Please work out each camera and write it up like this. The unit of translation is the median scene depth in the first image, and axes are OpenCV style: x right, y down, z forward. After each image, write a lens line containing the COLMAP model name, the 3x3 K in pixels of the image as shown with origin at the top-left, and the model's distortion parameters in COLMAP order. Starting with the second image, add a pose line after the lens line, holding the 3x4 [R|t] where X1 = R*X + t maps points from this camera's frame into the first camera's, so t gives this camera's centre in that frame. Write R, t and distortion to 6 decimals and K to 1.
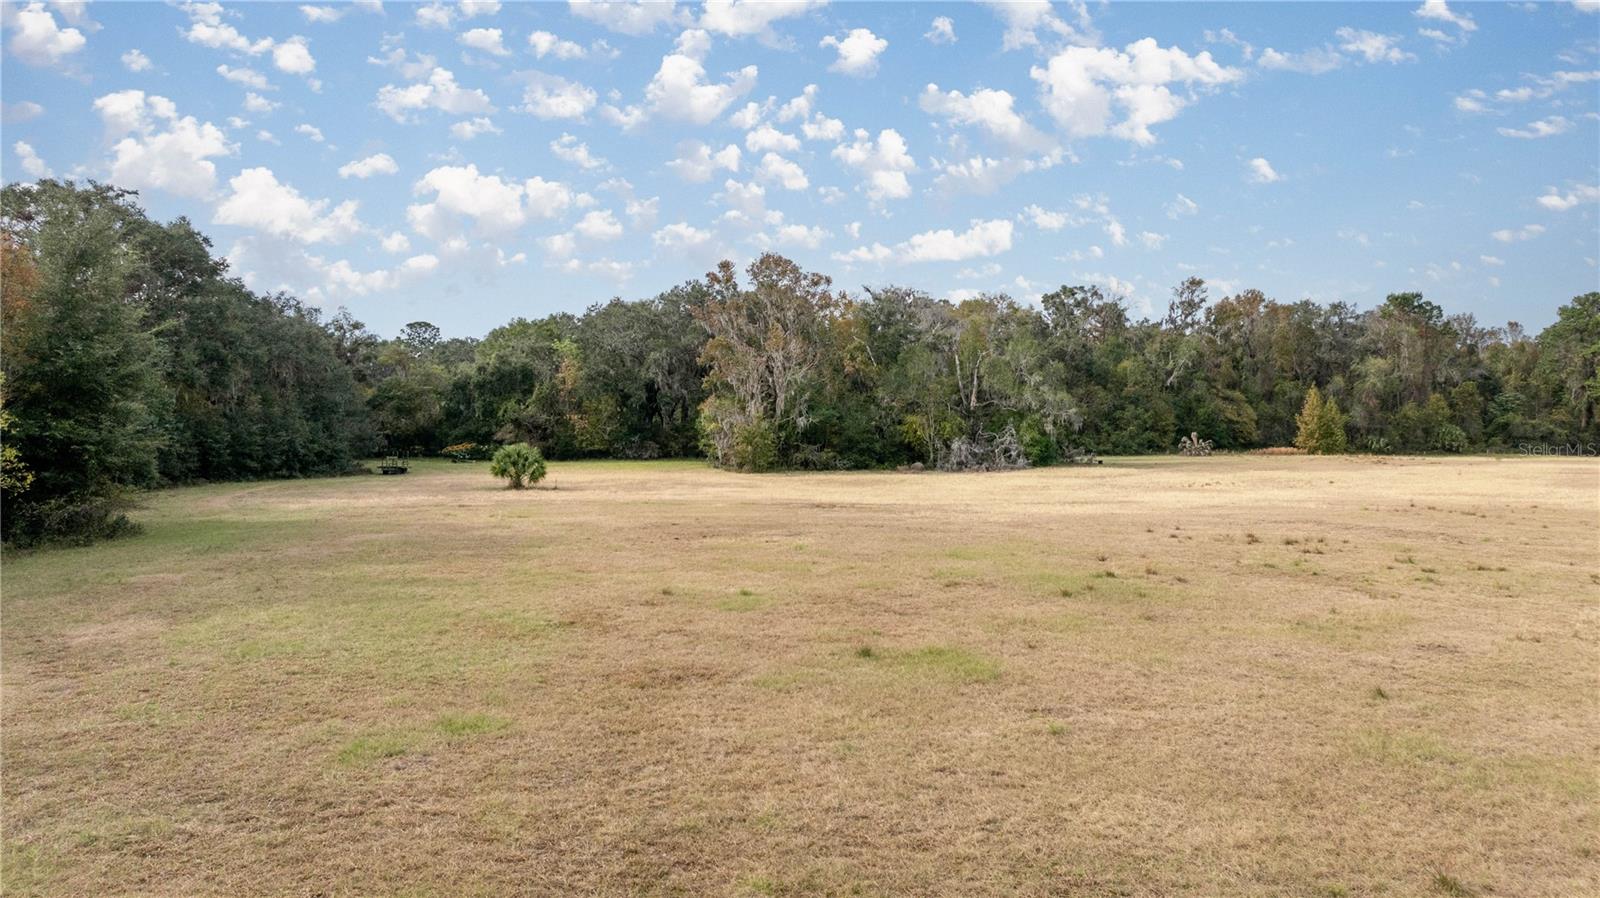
lens RADIAL K [[1120.7, 0, 808.0], [0, 1120.7, 440.6], [0, 0, 1]] dist [-0.060779, 0.055550]
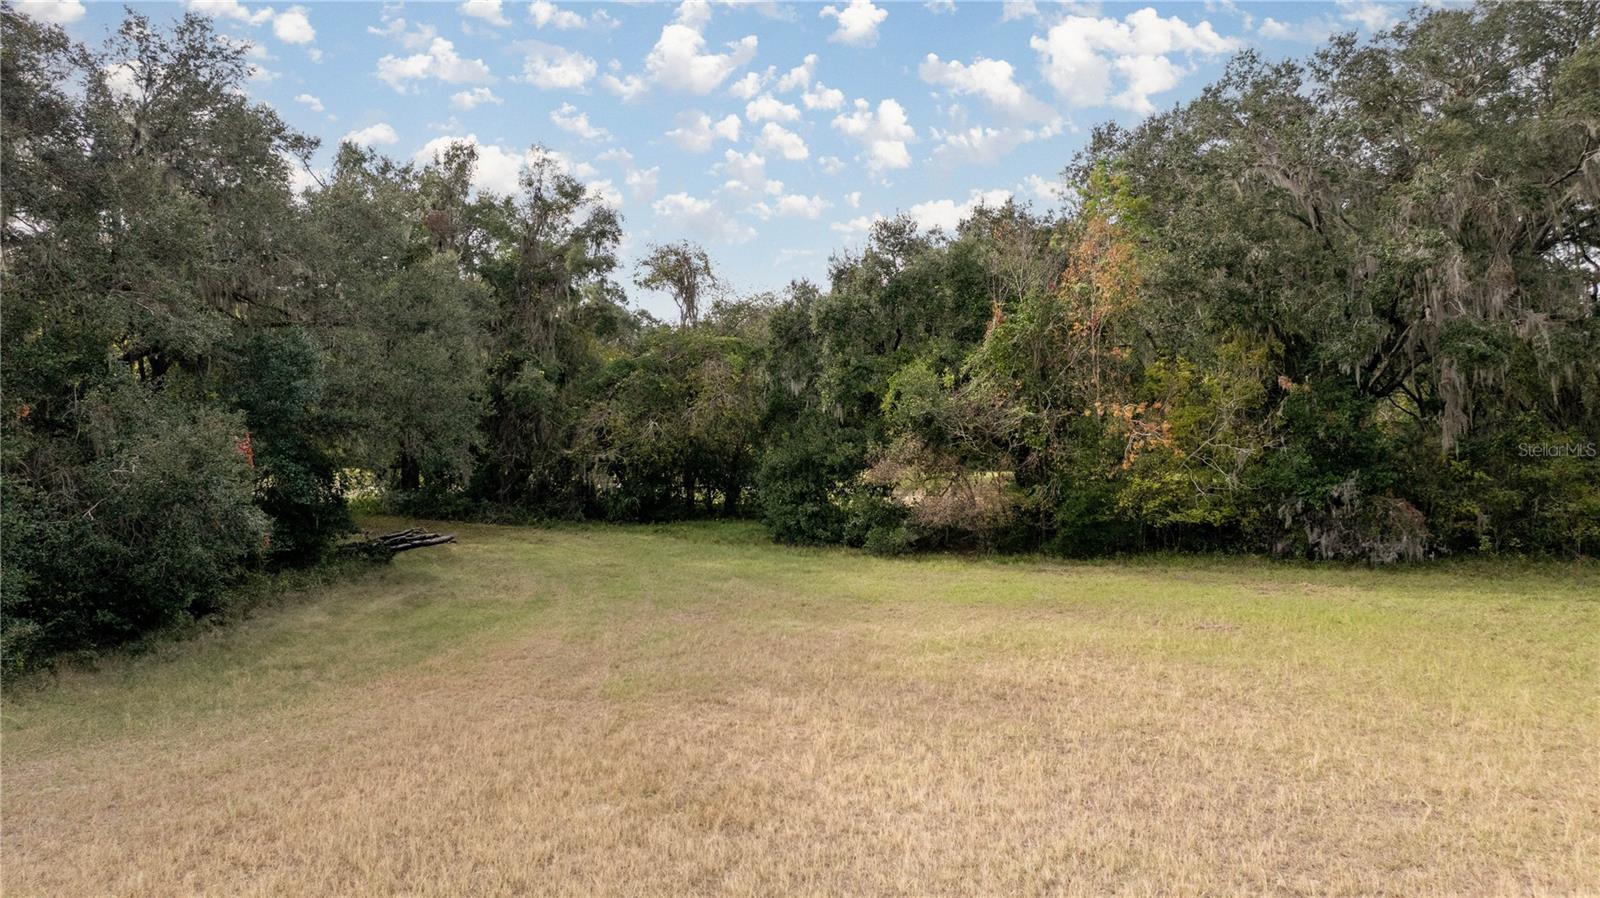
lens RADIAL K [[1120.7, 0, 794.4], [0, 1120.7, 447.2], [0, 0, 1]] dist [-0.060779, 0.055550]
pose [[0.889430, 0.008779, -0.456987, -0.150115], [-0.010261, 0.999947, -0.000762, -0.010672], [0.456956, 0.005366, 0.889473, 0.694743]]
